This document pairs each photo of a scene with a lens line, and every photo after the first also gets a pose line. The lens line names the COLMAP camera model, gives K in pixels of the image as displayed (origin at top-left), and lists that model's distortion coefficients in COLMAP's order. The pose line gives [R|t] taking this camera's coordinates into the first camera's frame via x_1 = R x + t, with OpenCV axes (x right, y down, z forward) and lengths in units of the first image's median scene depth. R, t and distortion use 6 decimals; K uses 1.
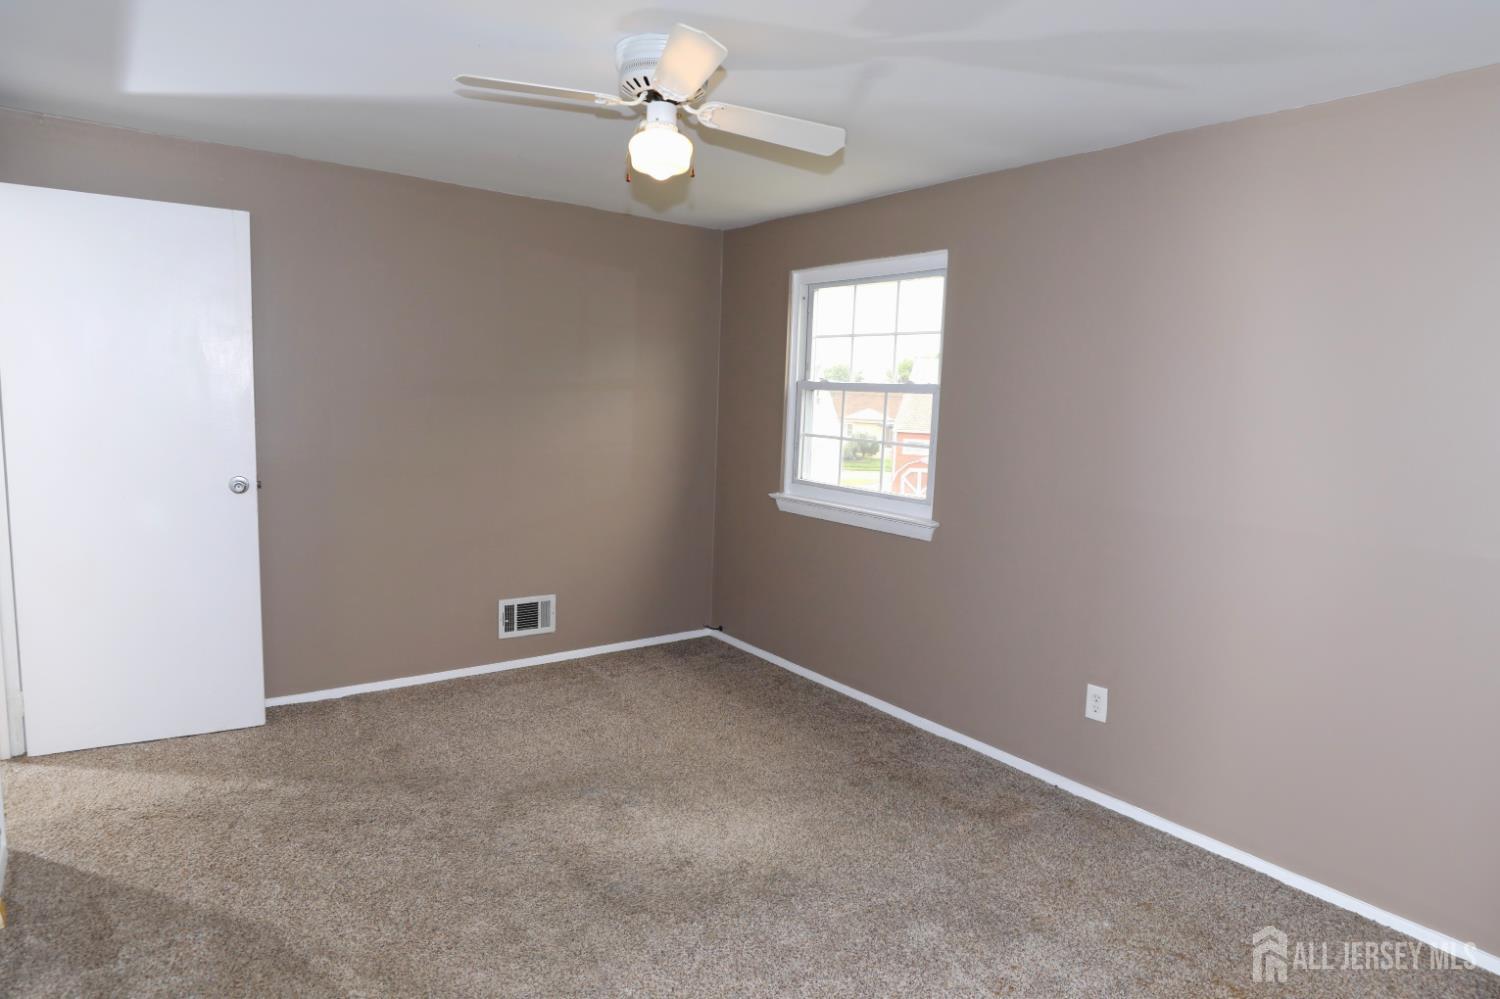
lens RADIAL K [[852.6, 0, 727.9], [0, 852.6, 500.8], [0, 0, 1]] dist [0.001712, 0.001177]
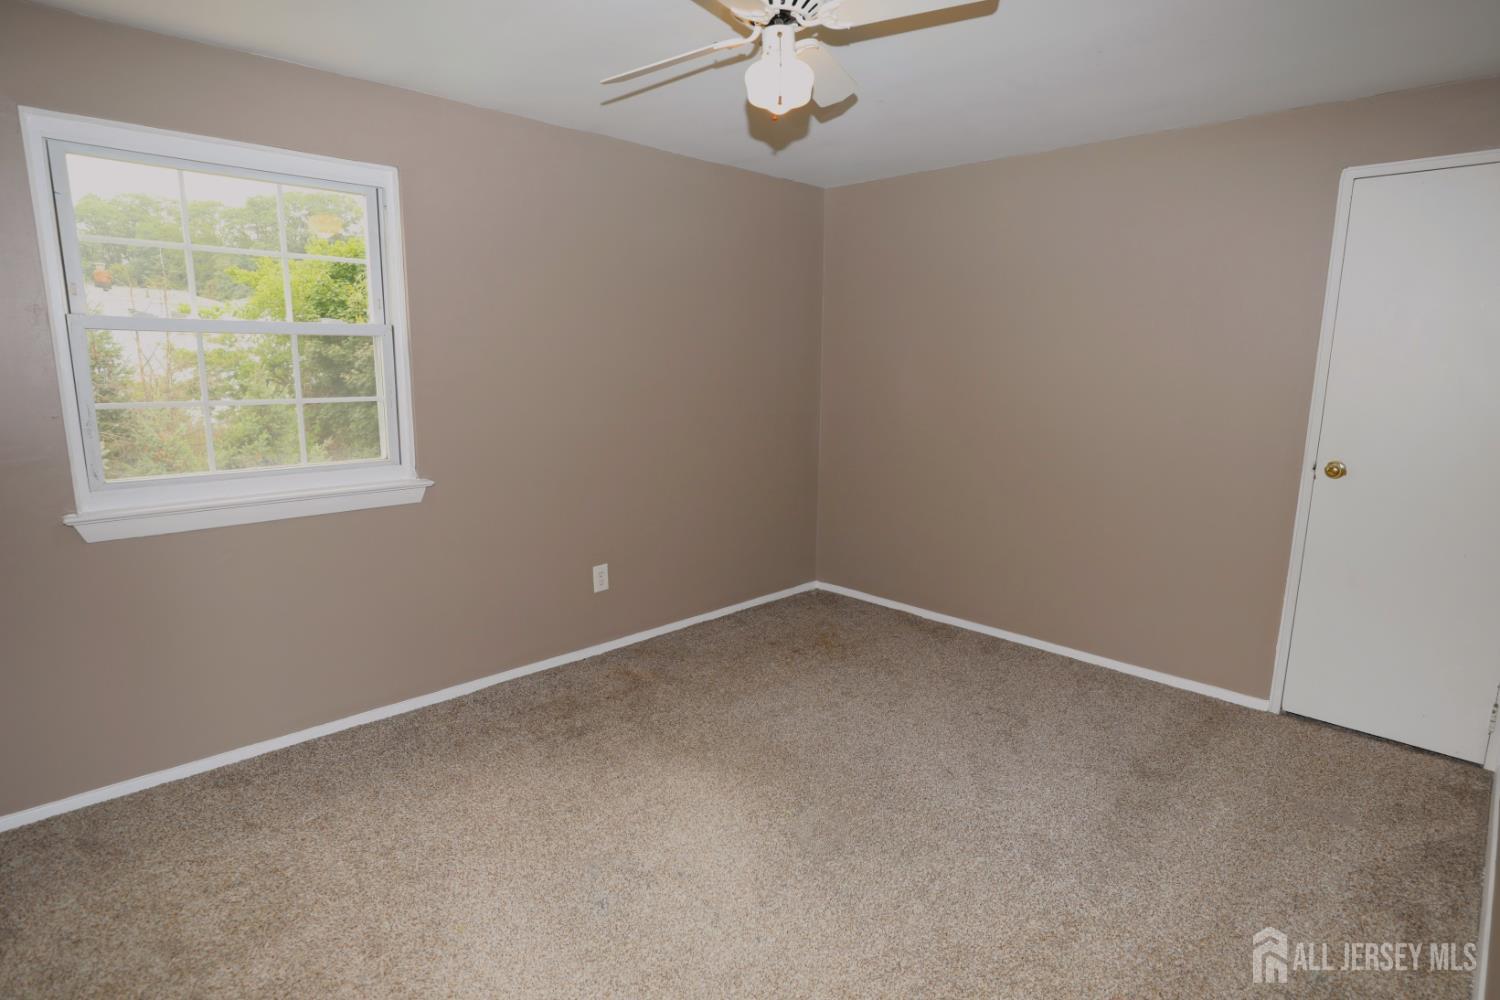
lens RADIAL K [[852.6, 0, 727.9], [0, 852.6, 501.3], [0, 0, 1]] dist [0.001712, 0.001177]
pose [[-0.154790, -0.203866, 0.966684, -0.593982], [0.112131, 0.968530, 0.222210, -0.101733], [-0.981563, 0.142791, -0.127059, 0.692489]]
